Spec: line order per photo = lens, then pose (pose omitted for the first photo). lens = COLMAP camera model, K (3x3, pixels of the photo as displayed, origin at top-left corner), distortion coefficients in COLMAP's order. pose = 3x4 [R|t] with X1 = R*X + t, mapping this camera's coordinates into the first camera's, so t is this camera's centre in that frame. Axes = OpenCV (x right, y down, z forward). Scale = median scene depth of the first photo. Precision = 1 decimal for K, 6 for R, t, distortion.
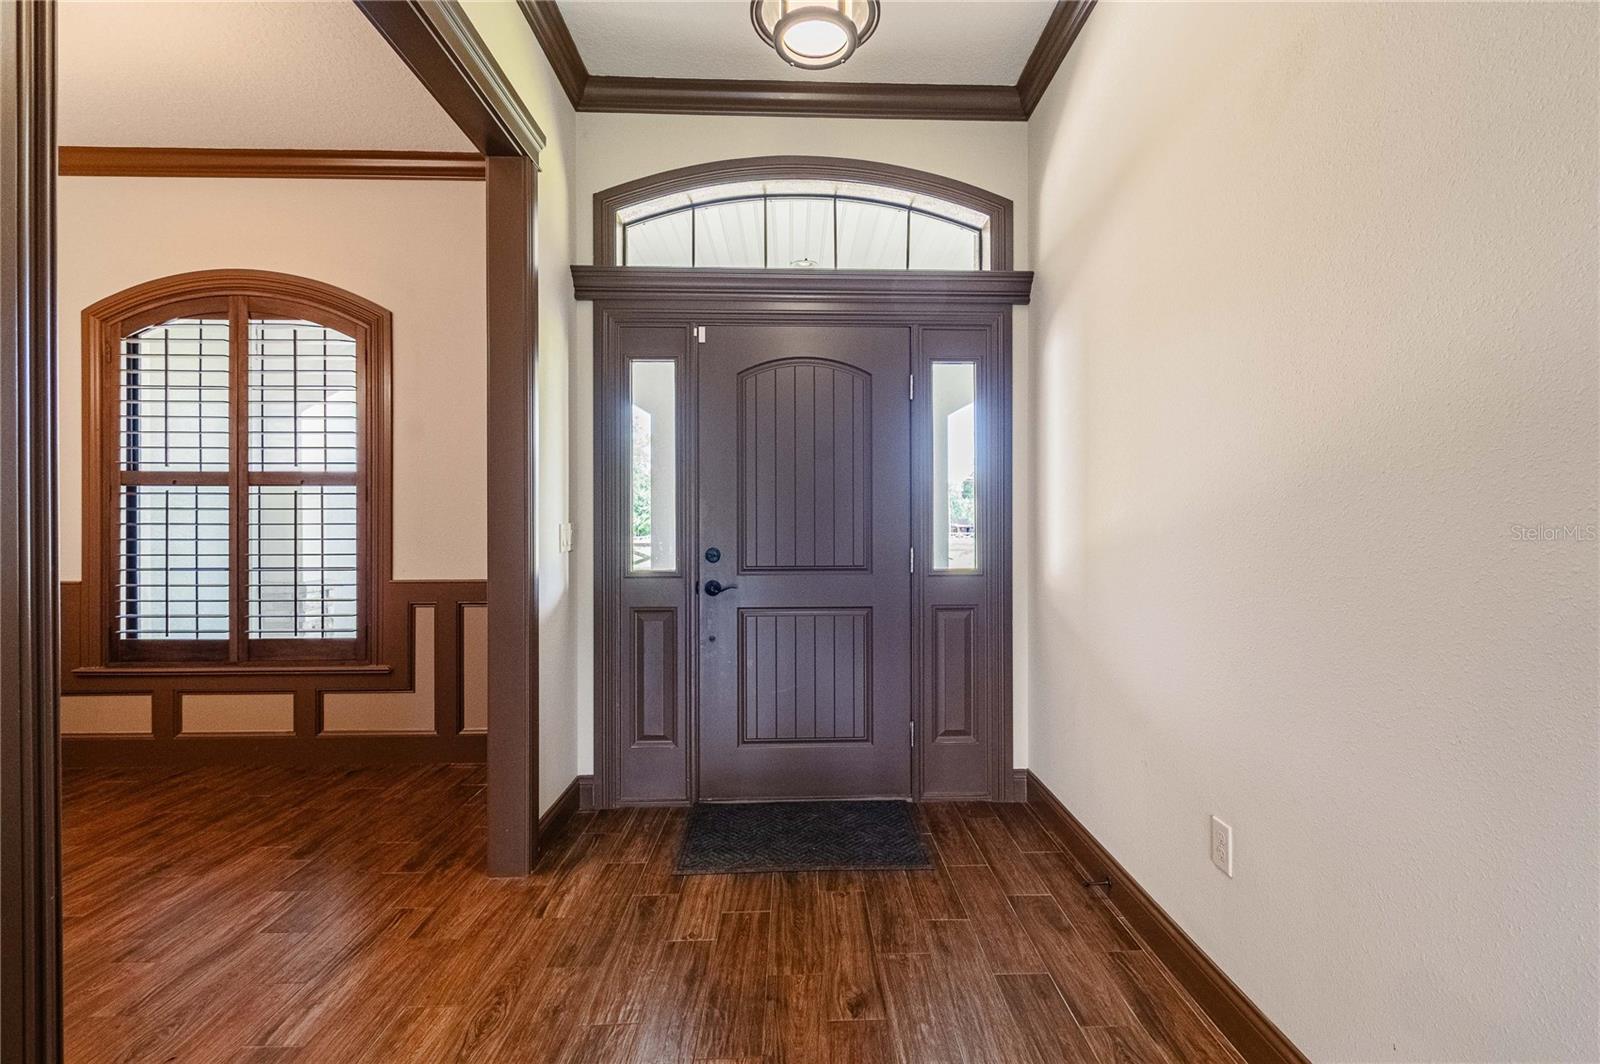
lens RADIAL K [[725.1, 0, 811.4], [0, 725.1, 530.0], [0, 0, 1]] dist [0.000918, -0.000261]
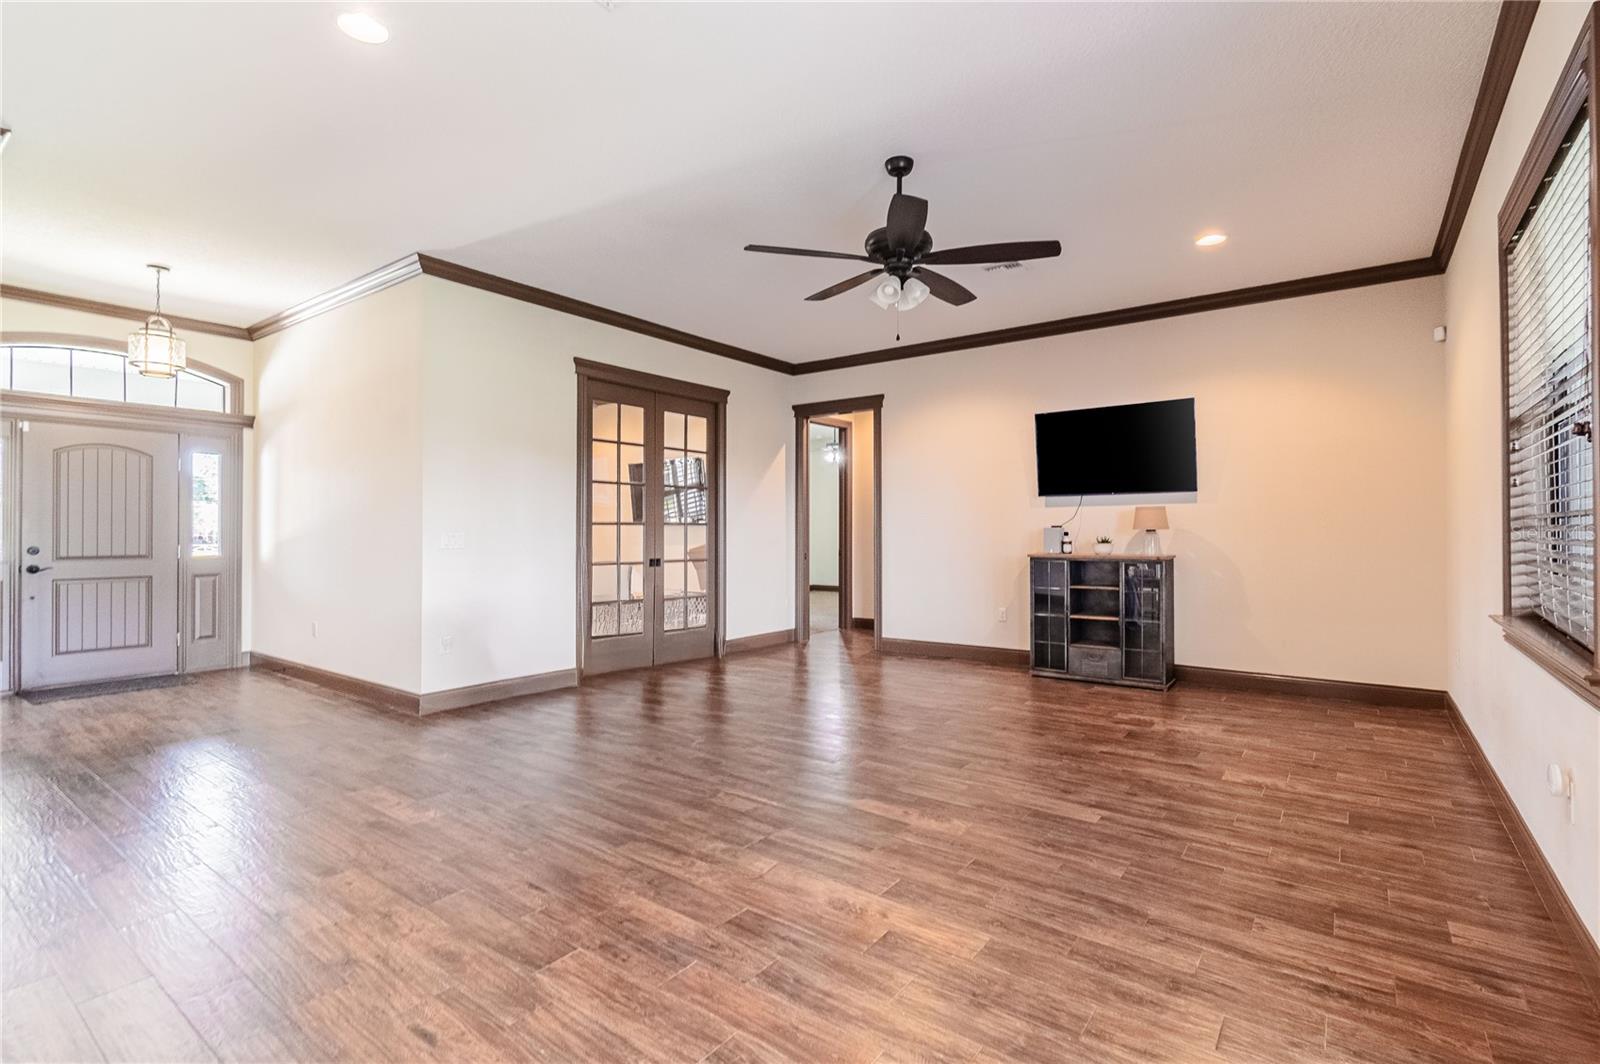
lens RADIAL K [[725.1, 0, 812.3], [0, 725.1, 526.1], [0, 0, 1]] dist [0.000918, -0.000261]
pose [[0.626617, 0.007995, 0.779287, -0.323691], [-0.009141, 0.999954, -0.002909, -0.038123], [-0.779274, -0.005301, 0.626661, -1.597024]]
